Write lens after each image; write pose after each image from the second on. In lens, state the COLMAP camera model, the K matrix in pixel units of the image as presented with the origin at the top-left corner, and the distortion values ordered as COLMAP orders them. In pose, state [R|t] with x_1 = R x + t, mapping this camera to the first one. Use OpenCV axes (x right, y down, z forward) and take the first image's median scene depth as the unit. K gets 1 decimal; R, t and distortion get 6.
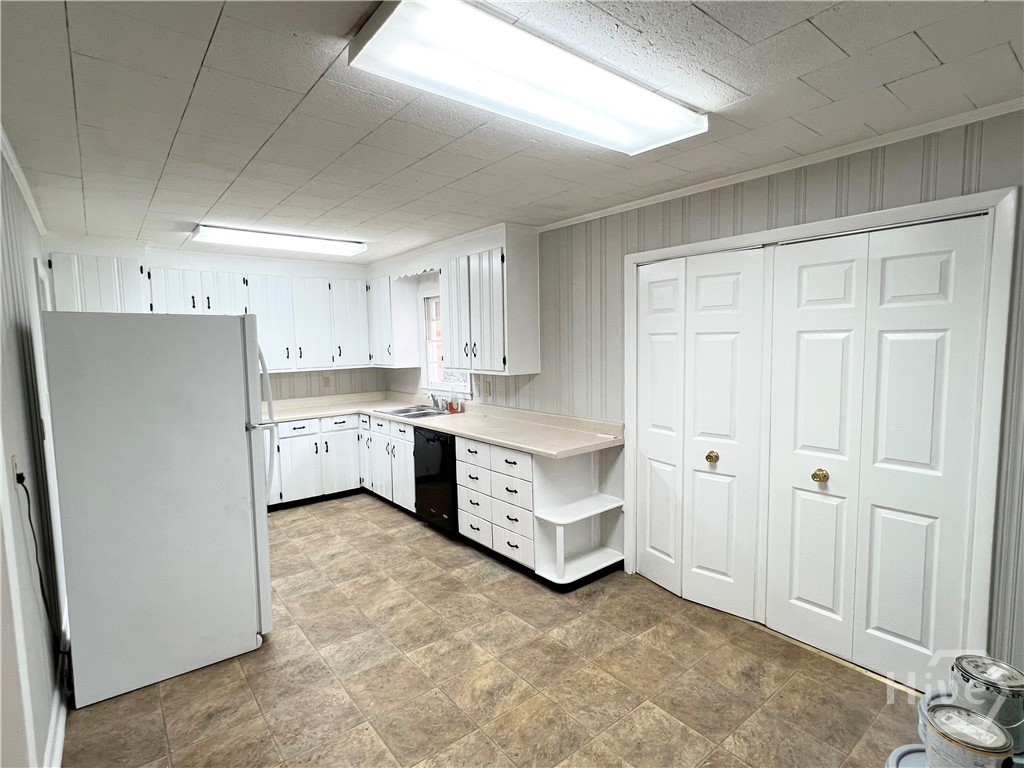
lens RADIAL K [[515.1, 0, 511.1], [0, 515.1, 386.9], [0, 0, 1]] dist [-0.003724, 0.001310]
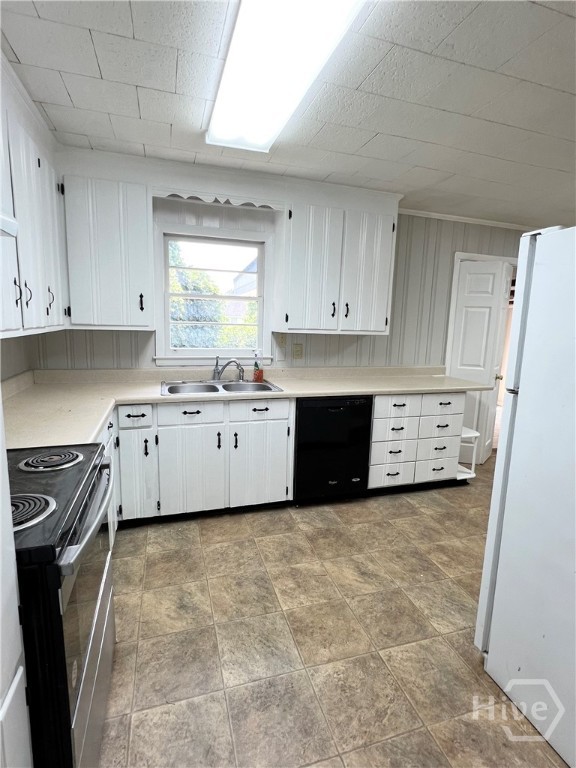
lens RADIAL K [[386.3, 0, 287.4], [0, 386.3, 383.5], [0, 0, 1]] dist [-0.003724, 0.001310]
pose [[0.363541, -0.118545, 0.924005, -0.960450], [0.047963, 0.992937, 0.108518, -0.020877], [-0.930343, 0.004868, 0.366659, 0.975279]]
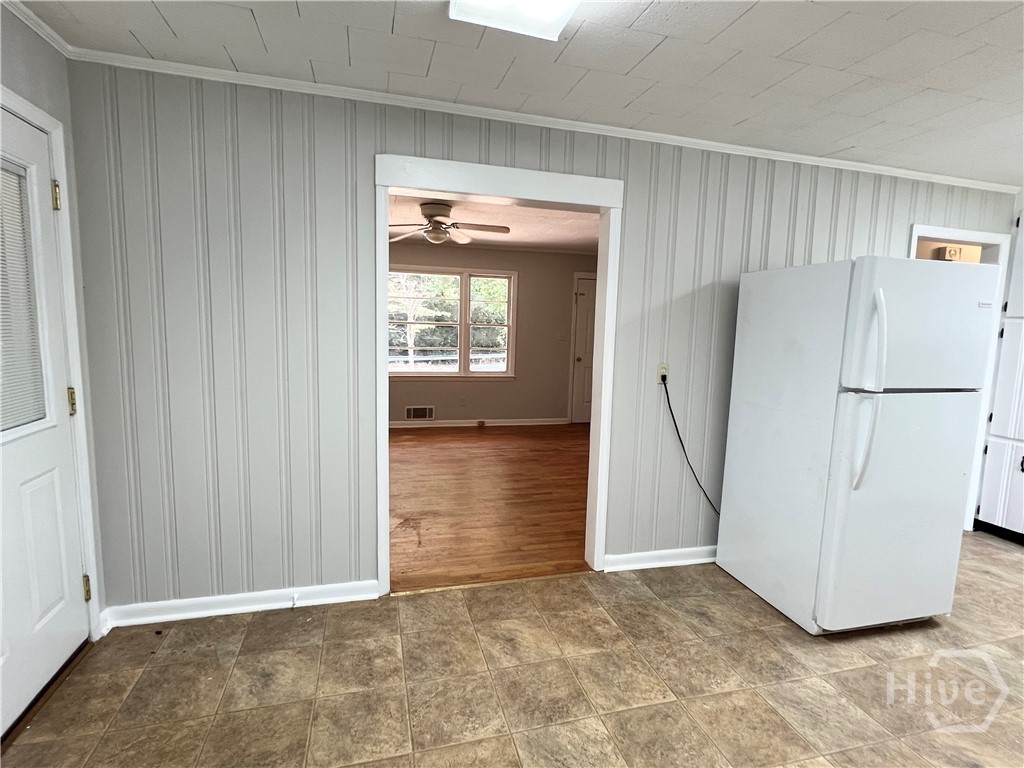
lens RADIAL K [[515.1, 0, 512.2], [0, 515.1, 387.8], [0, 0, 1]] dist [-0.003724, 0.001310]
pose [[-0.392218, 0.117716, -0.912309, 0.365798], [-0.104106, 0.979726, 0.171171, -0.010315], [0.913962, 0.162113, -0.372011, 0.596508]]
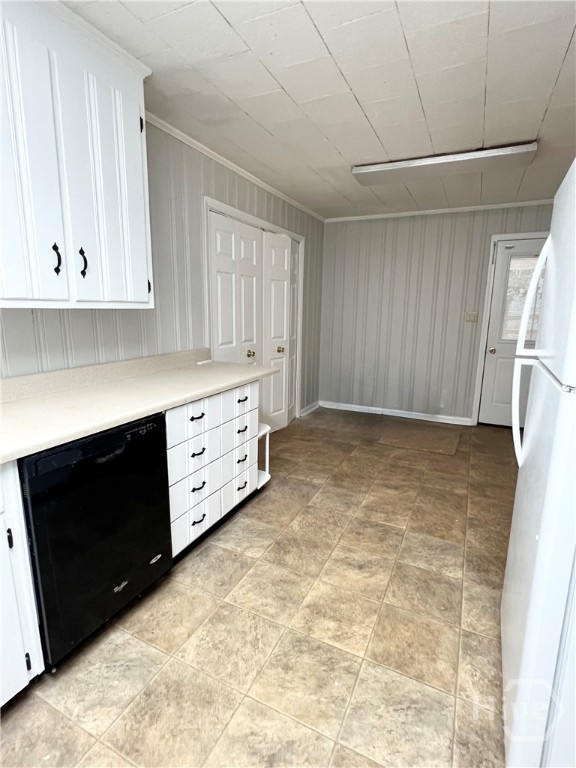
lens RADIAL K [[386.3, 0, 286.8], [0, 386.3, 383.6], [0, 0, 1]] dist [-0.003724, 0.001310]
pose [[-0.430395, -0.165466, 0.887345, -0.620724], [0.073946, 0.973287, 0.217359, -0.025496], [-0.899607, 0.159166, -0.406662, 1.161791]]
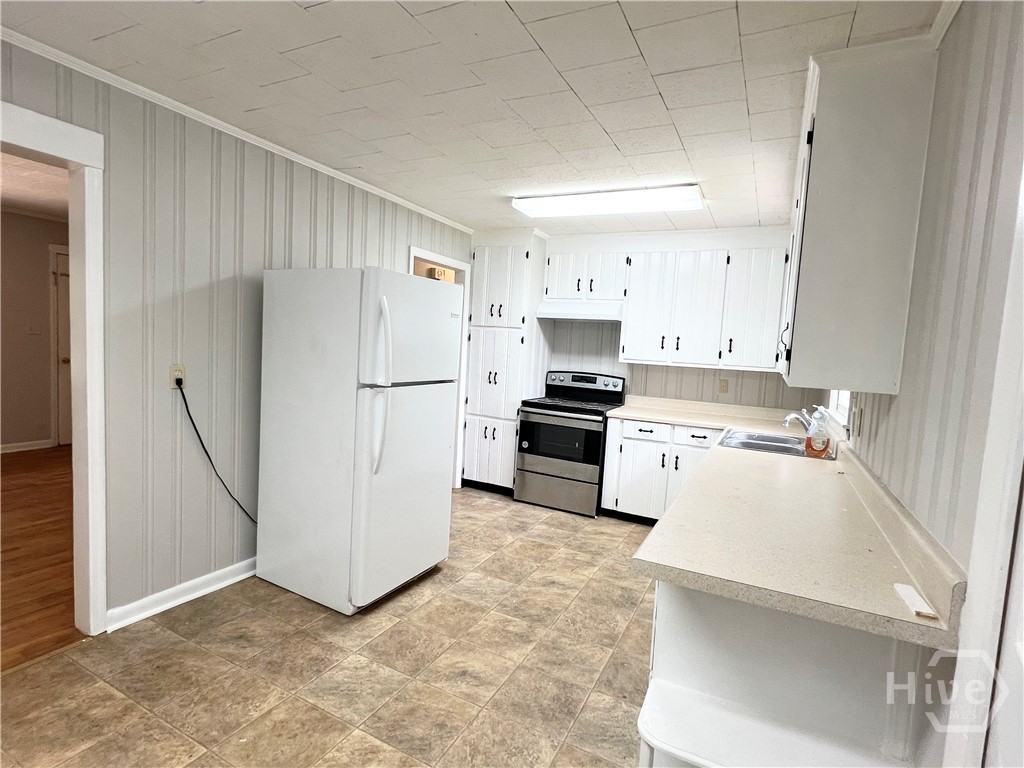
lens RADIAL K [[515.1, 0, 511.3], [0, 515.1, 387.1], [0, 0, 1]] dist [-0.003724, 0.001310]
pose [[0.409387, 0.118636, -0.904615, 0.343979], [-0.147635, 0.987057, 0.062635, -0.014593], [0.900337, 0.107911, 0.421603, 0.623885]]
